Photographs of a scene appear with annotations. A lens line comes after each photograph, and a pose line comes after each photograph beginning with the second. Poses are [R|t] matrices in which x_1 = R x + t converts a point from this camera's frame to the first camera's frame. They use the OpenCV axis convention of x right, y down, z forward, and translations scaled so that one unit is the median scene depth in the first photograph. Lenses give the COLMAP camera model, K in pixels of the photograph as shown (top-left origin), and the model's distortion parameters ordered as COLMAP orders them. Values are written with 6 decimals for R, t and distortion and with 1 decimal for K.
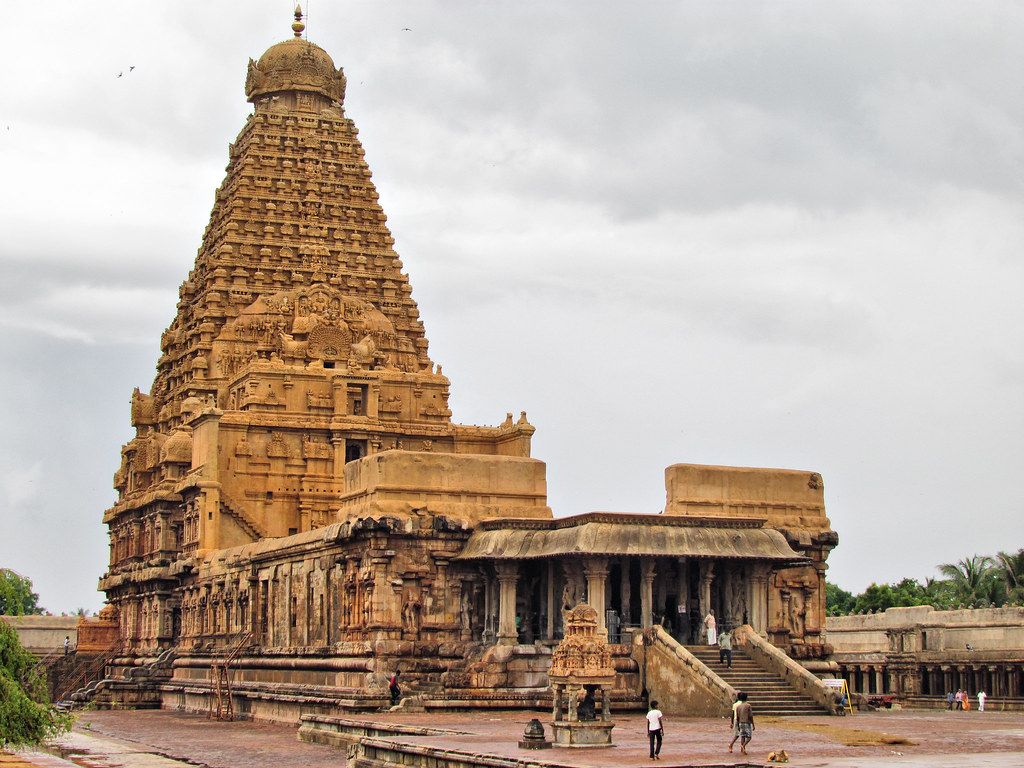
lens RADIAL K [[1910.4, 0, 510.2], [0, 1910.4, 384.8], [0, 0, 1]] dist [-0.075087, 0.000000]
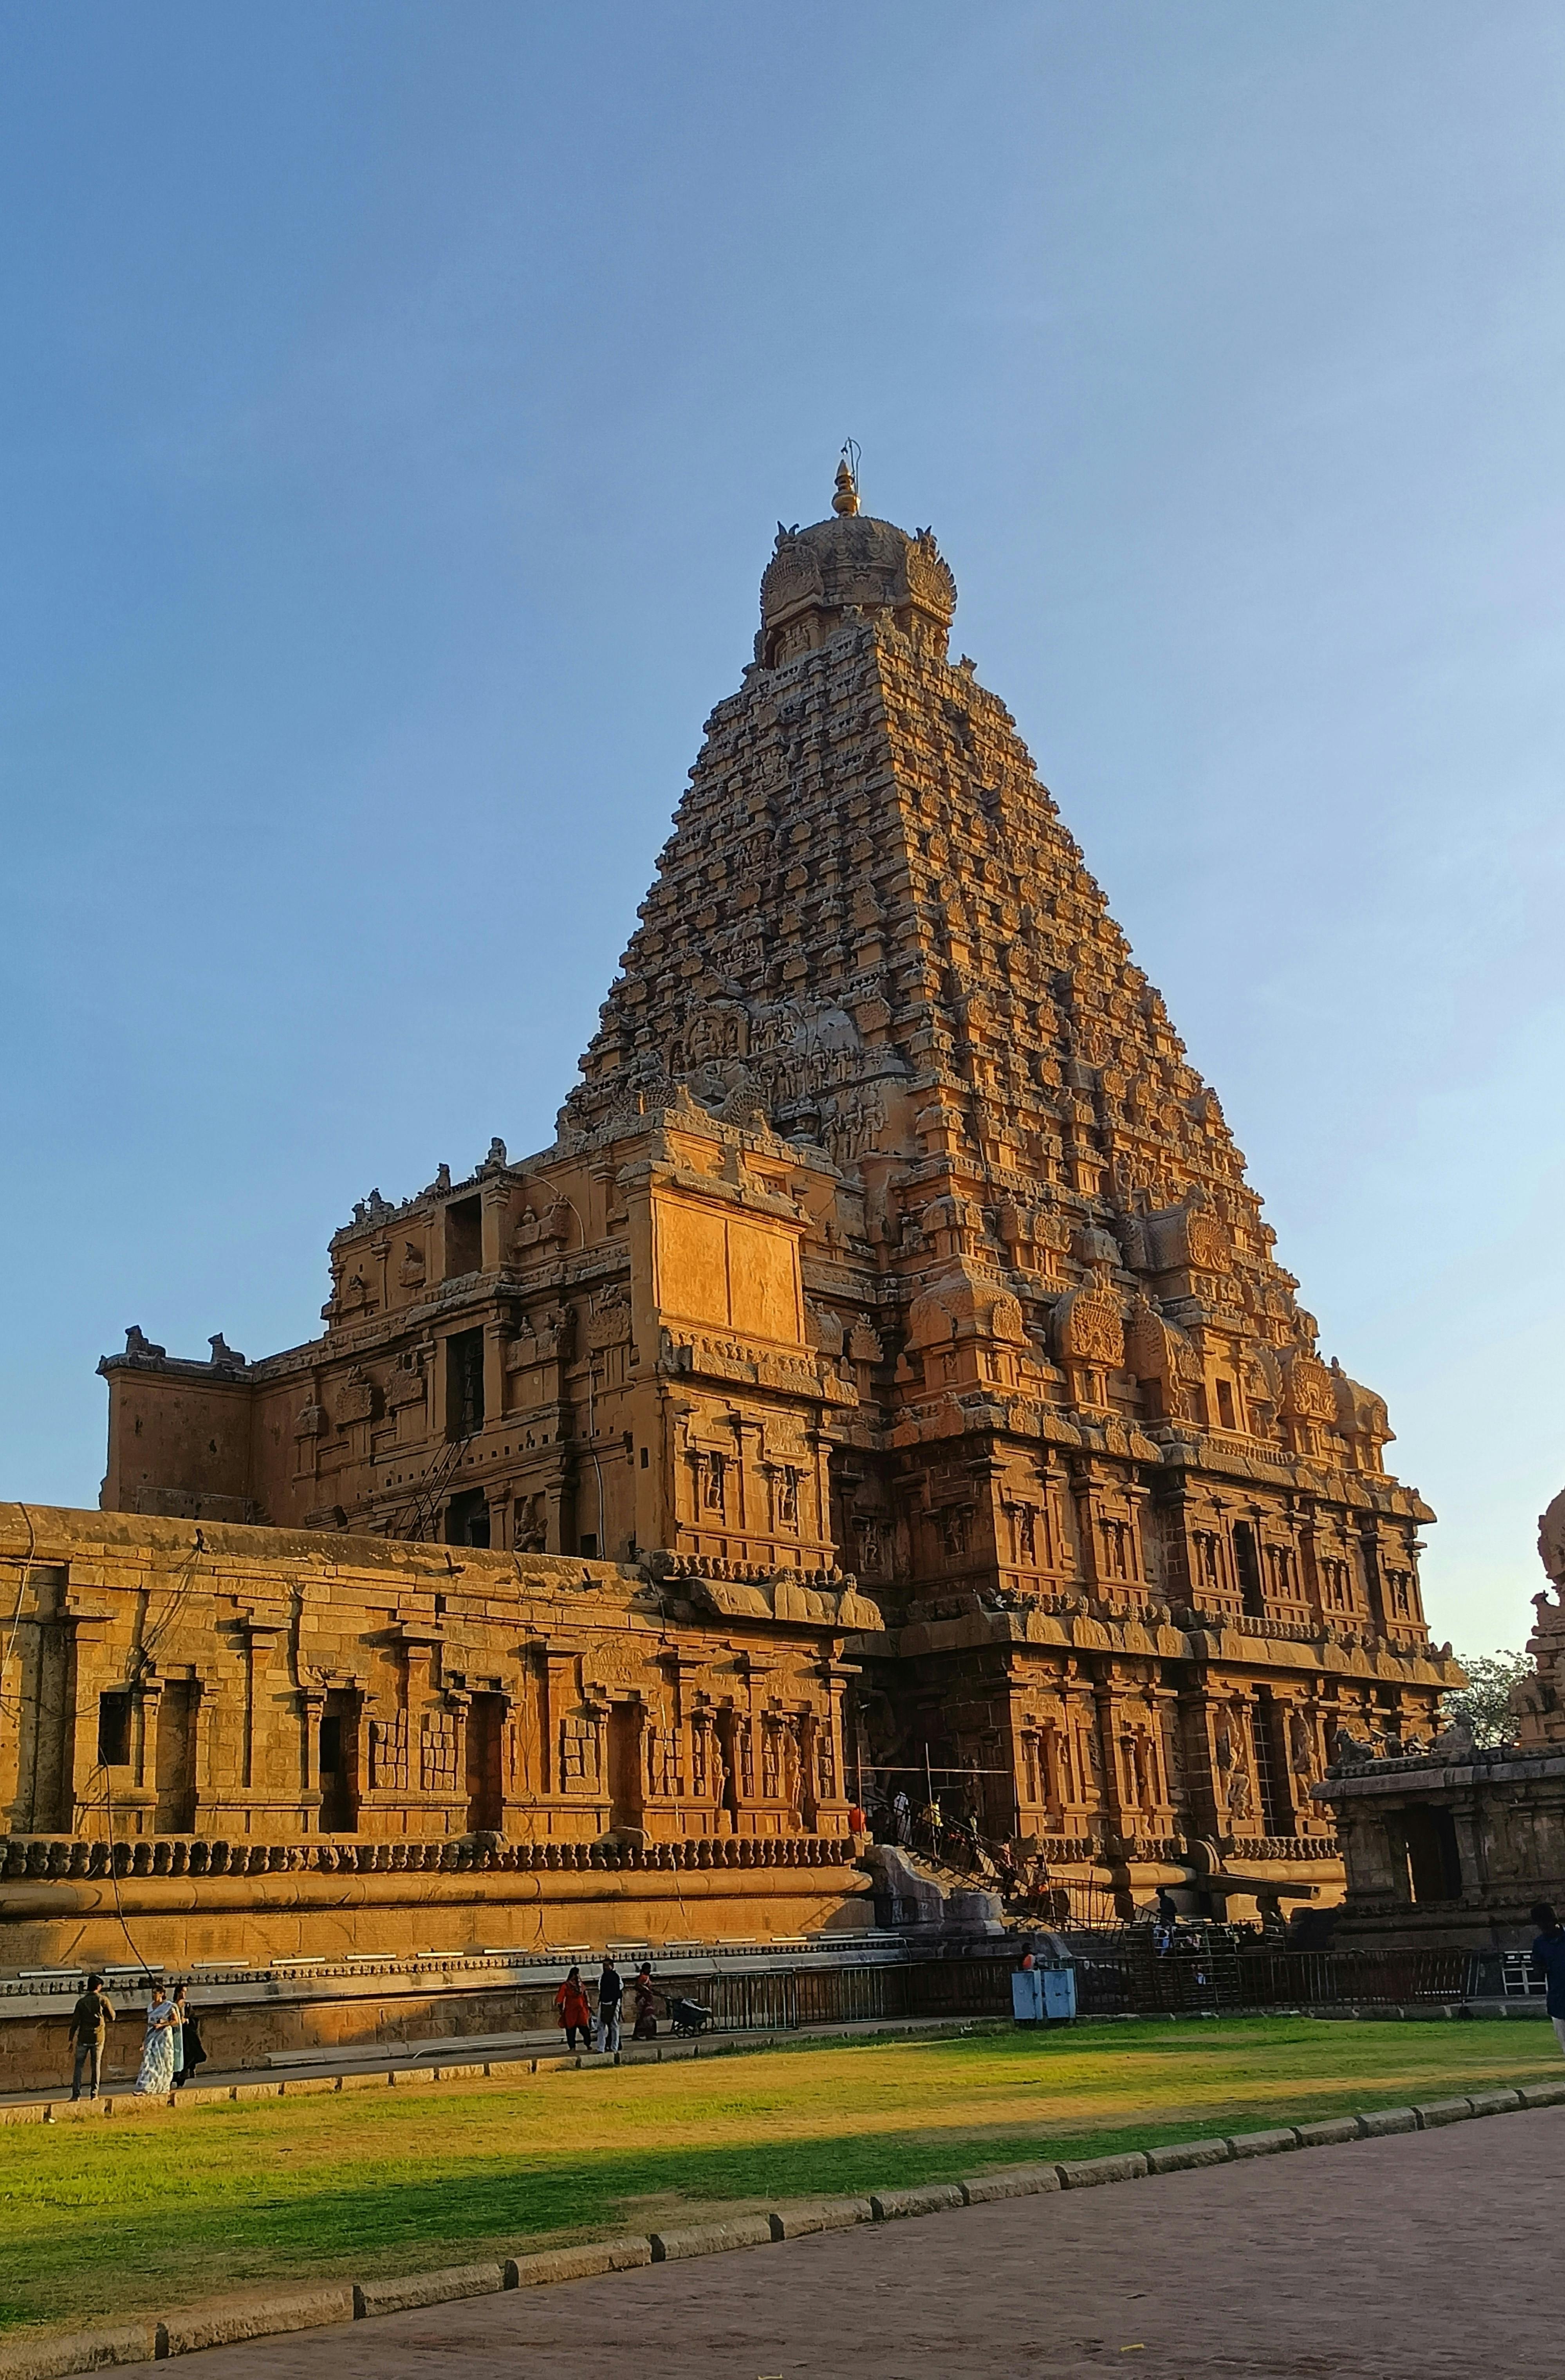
lens RADIAL K [[2394.2, 0, 780.3], [0, 2394.2, 1214.2], [0, 0, 1]] dist [0.063611, 0.000000]
pose [[0.449901, -0.300208, -0.841109, 0.379121], [0.184541, 0.952733, -0.241339, 0.137881], [0.873804, -0.046640, 0.484036, 0.803560]]
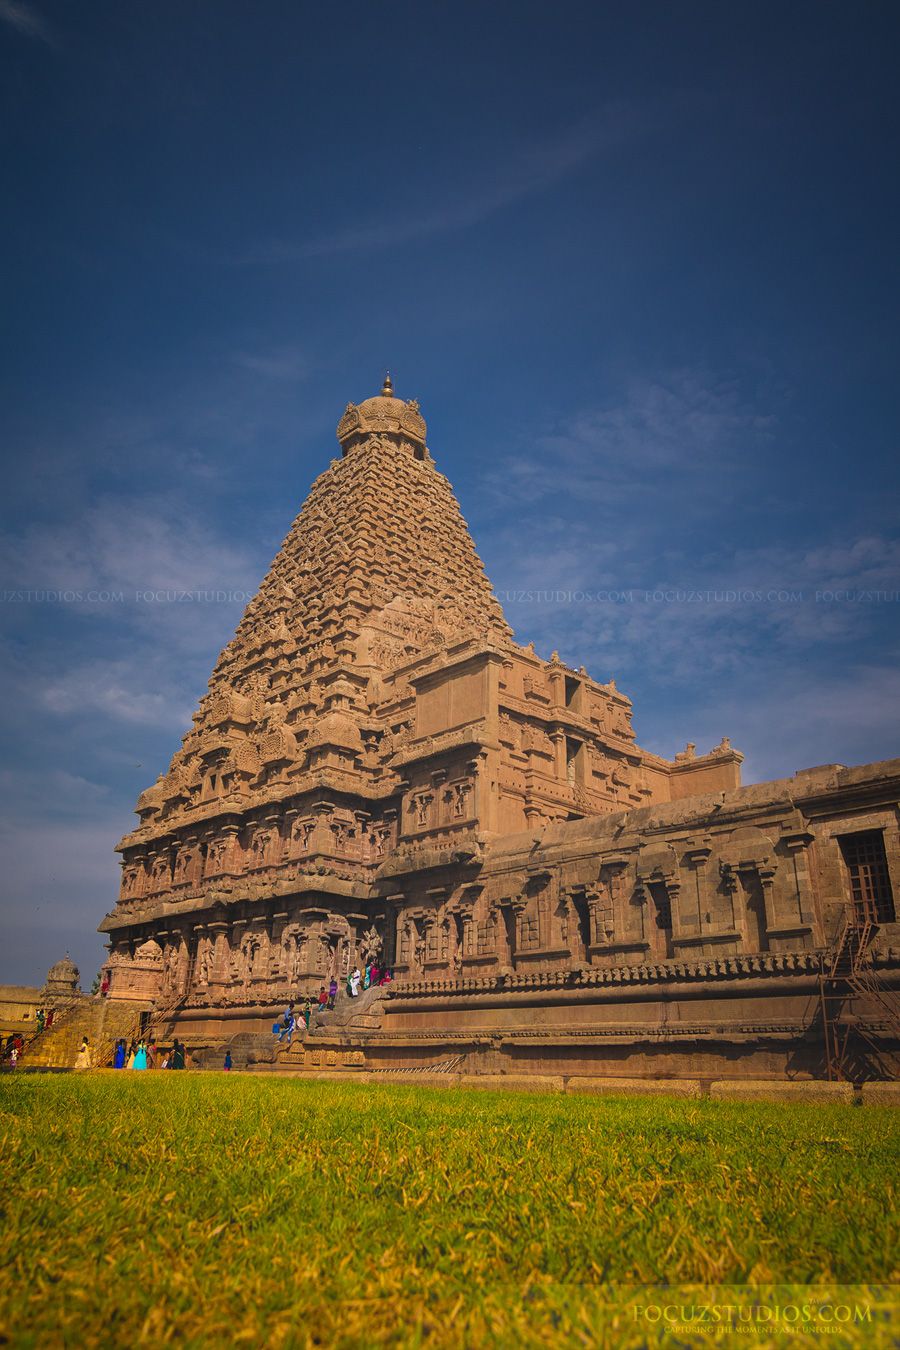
lens RADIAL K [[969.6, 0, 445.2], [0, 969.6, 679.4], [0, 0, 1]] dist [0.023106, -0.003869]
pose [[0.924548, 0.159620, 0.346023, -0.282977], [-0.074368, 0.966162, -0.246984, 0.112070], [-0.373738, 0.202615, 0.905134, 0.618377]]
